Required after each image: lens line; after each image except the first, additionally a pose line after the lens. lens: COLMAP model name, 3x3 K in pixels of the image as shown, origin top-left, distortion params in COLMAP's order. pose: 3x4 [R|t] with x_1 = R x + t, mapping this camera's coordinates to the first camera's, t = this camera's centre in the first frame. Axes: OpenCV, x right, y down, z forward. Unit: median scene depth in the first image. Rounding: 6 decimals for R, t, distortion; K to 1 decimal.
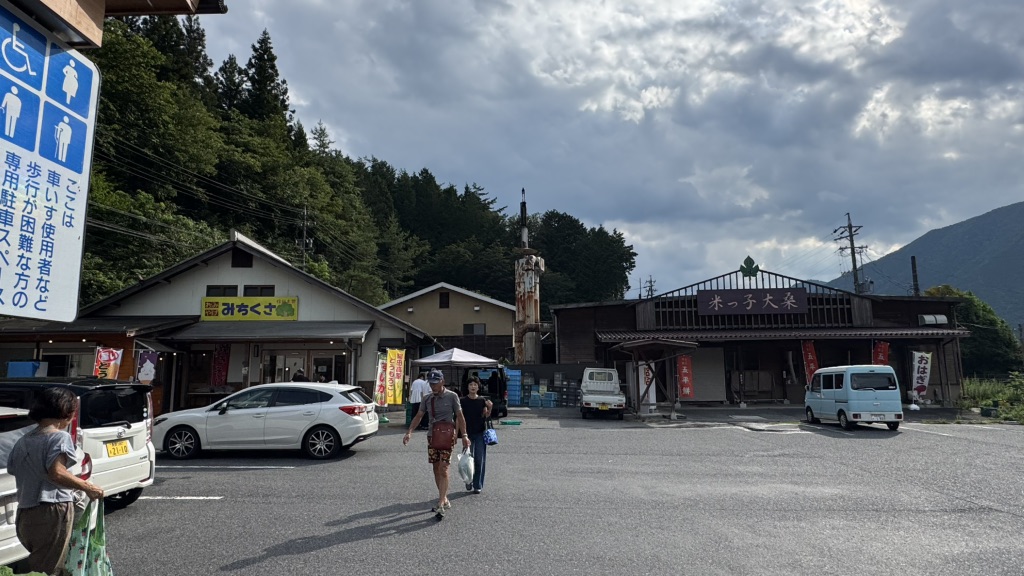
lens RADIAL K [[585.6, 0, 493.2], [0, 585.6, 291.1], [0, 0, 1]] dist [-0.000609, 0.000921]
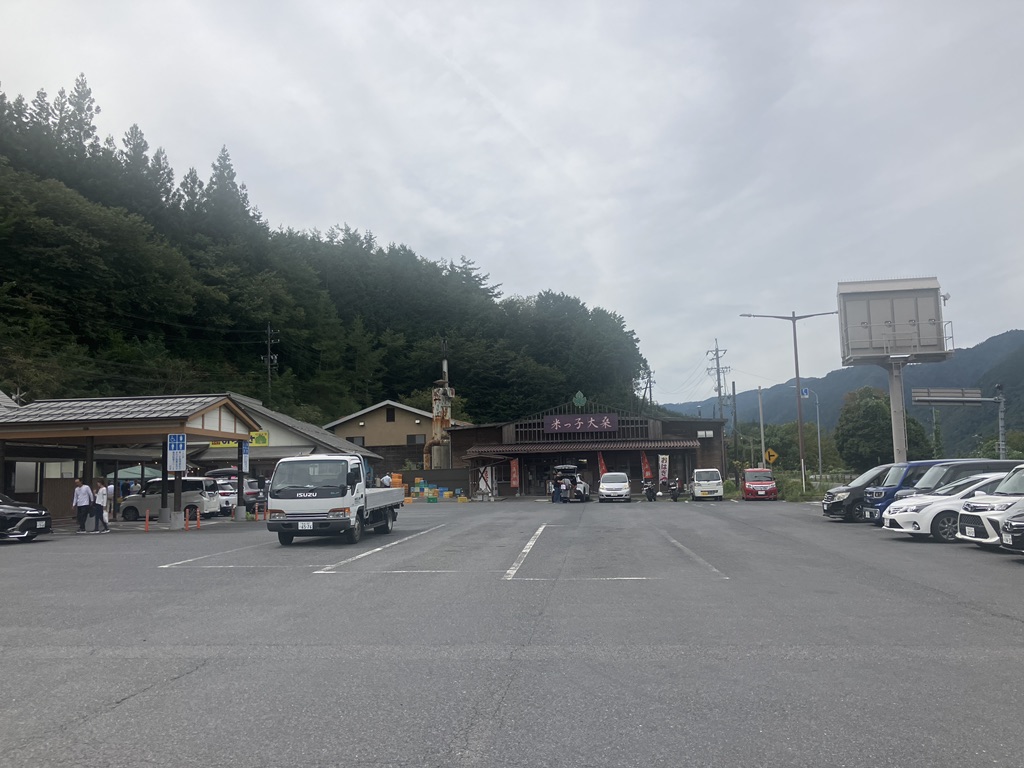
lens RADIAL K [[835.6, 0, 509.1], [0, 835.6, 381.8], [0, 0, 1]] dist [0.046253, -0.038788]
pose [[0.999229, -0.020933, -0.033209, 0.332015], [0.021767, 0.999452, 0.024954, -0.137279], [0.032668, -0.025658, 0.999137, -1.041268]]
